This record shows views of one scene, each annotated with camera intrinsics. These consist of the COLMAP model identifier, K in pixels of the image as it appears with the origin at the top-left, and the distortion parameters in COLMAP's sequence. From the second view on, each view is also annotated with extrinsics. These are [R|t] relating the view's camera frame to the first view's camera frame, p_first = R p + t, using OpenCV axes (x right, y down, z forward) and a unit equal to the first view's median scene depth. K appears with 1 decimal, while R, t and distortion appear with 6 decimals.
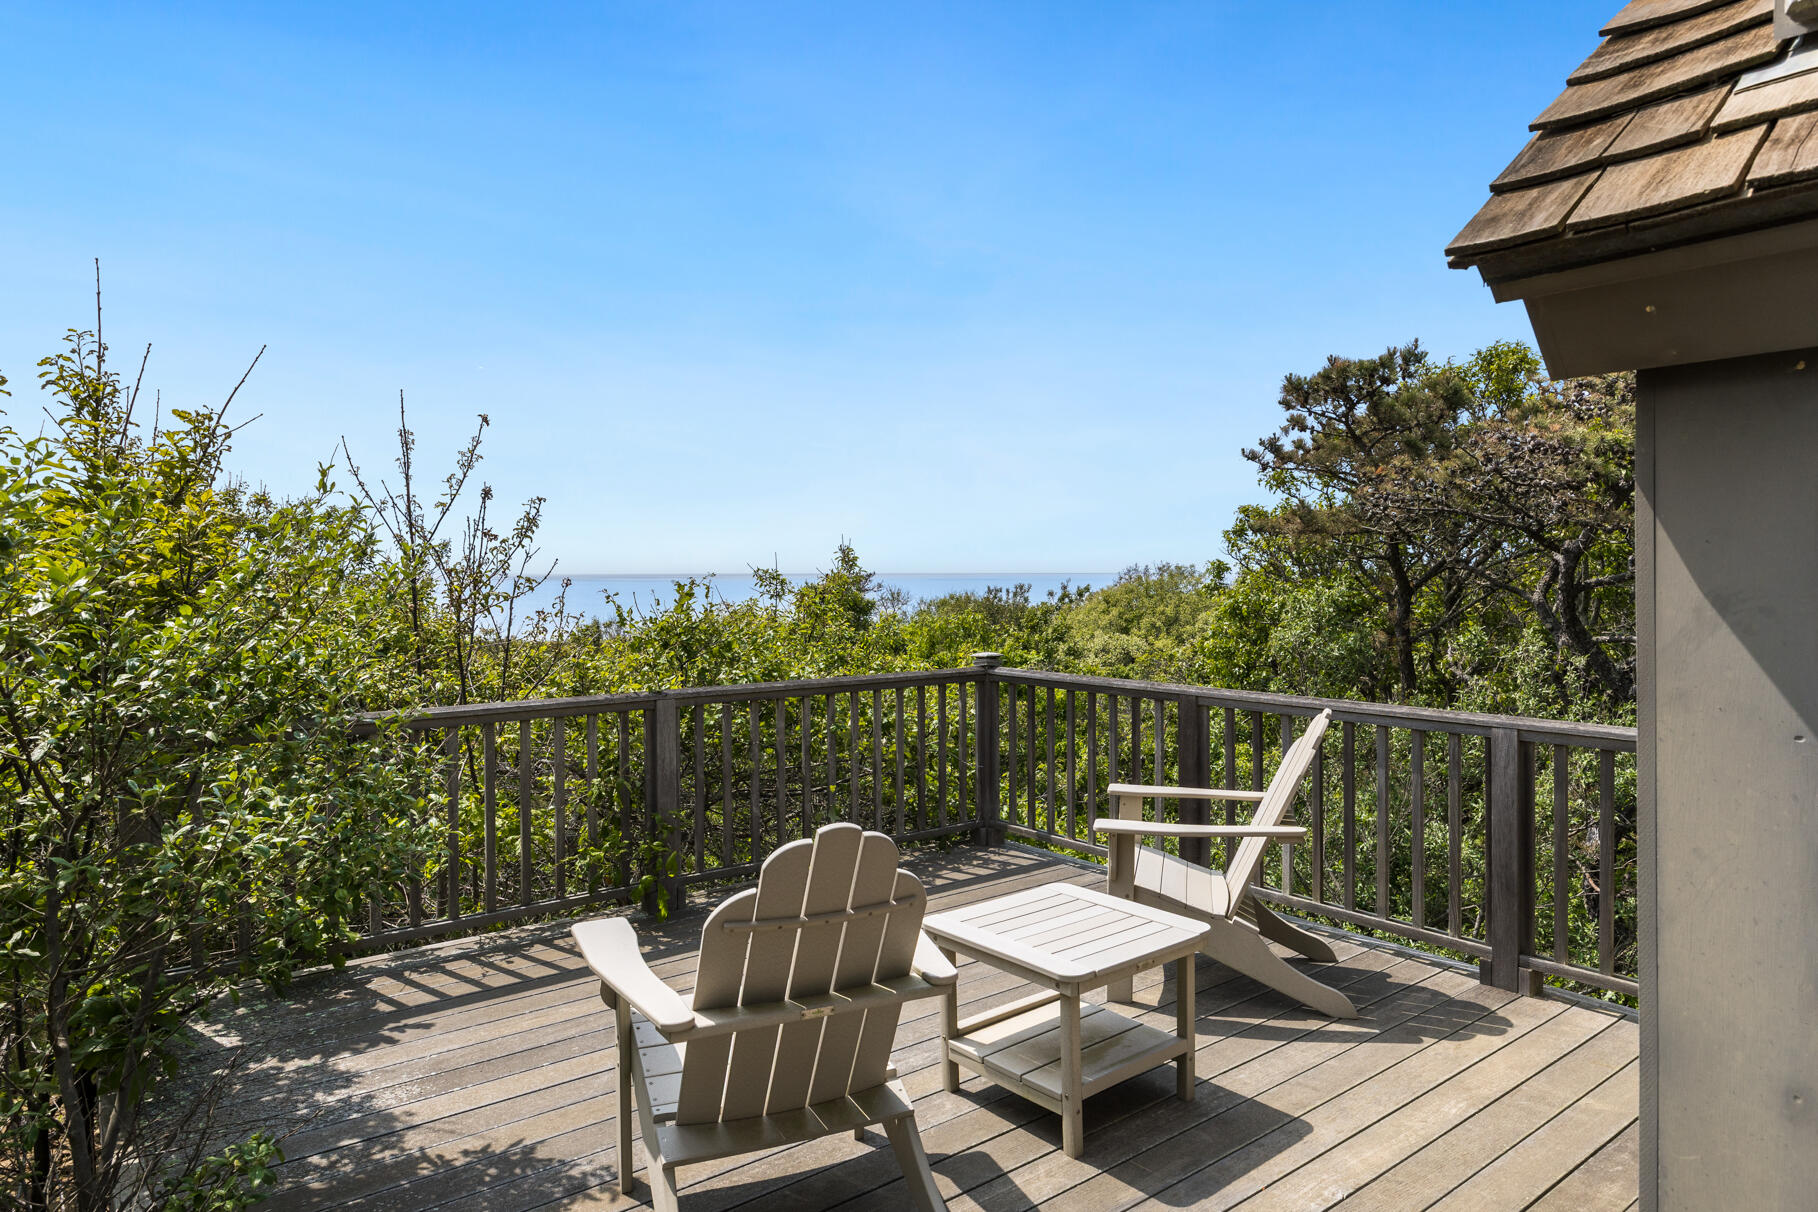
lens RADIAL K [[1138.9, 0, 911.8], [0, 1138.9, 573.4], [0, 0, 1]] dist [-0.003916, -0.002187]
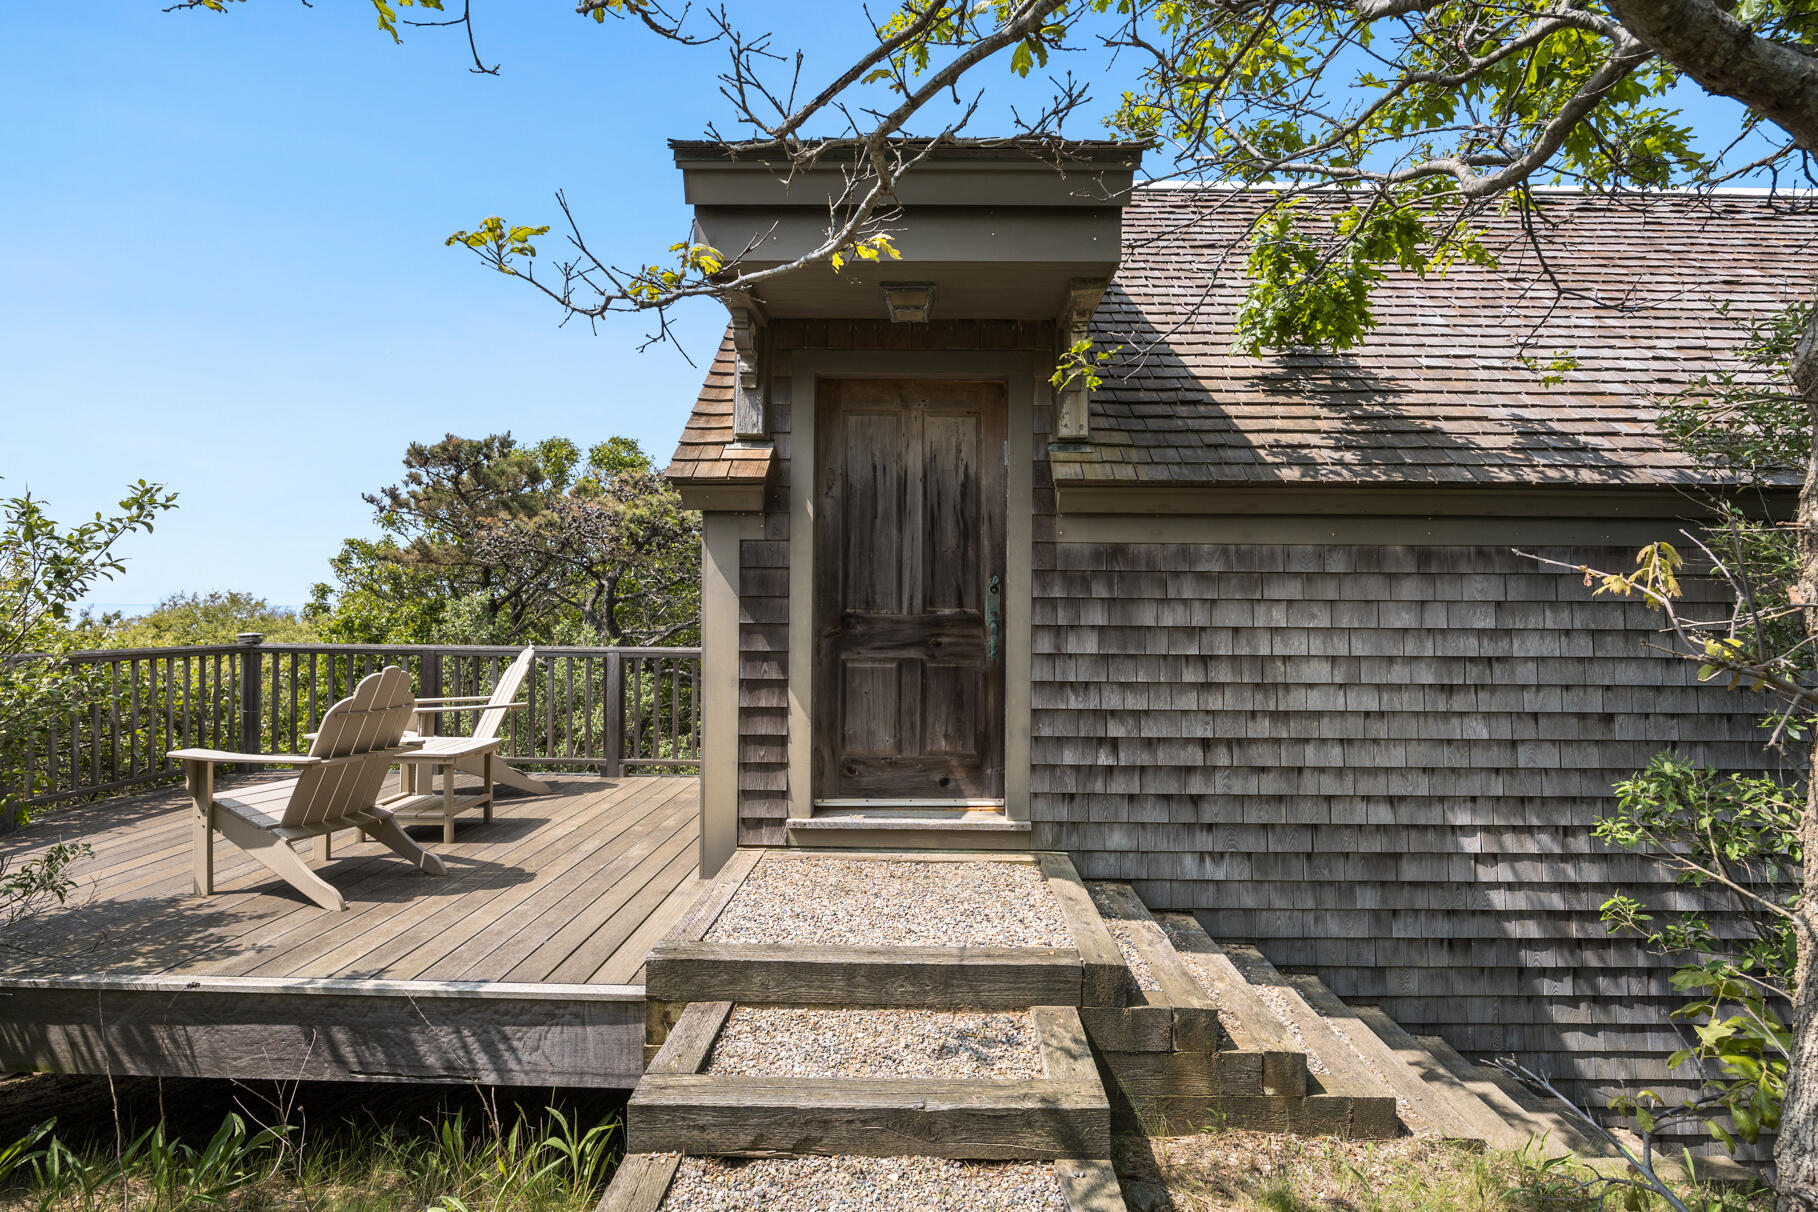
lens RADIAL K [[953.8, 0, 909.0], [0, 953.8, 606.0], [0, 0, 1]] dist [-0.000913, -0.000338]
pose [[0.649878, 0.010256, 0.759969, -0.142303], [-0.010277, 0.999936, -0.004706, 0.016612], [-0.759969, -0.004752, 0.649942, -0.171585]]
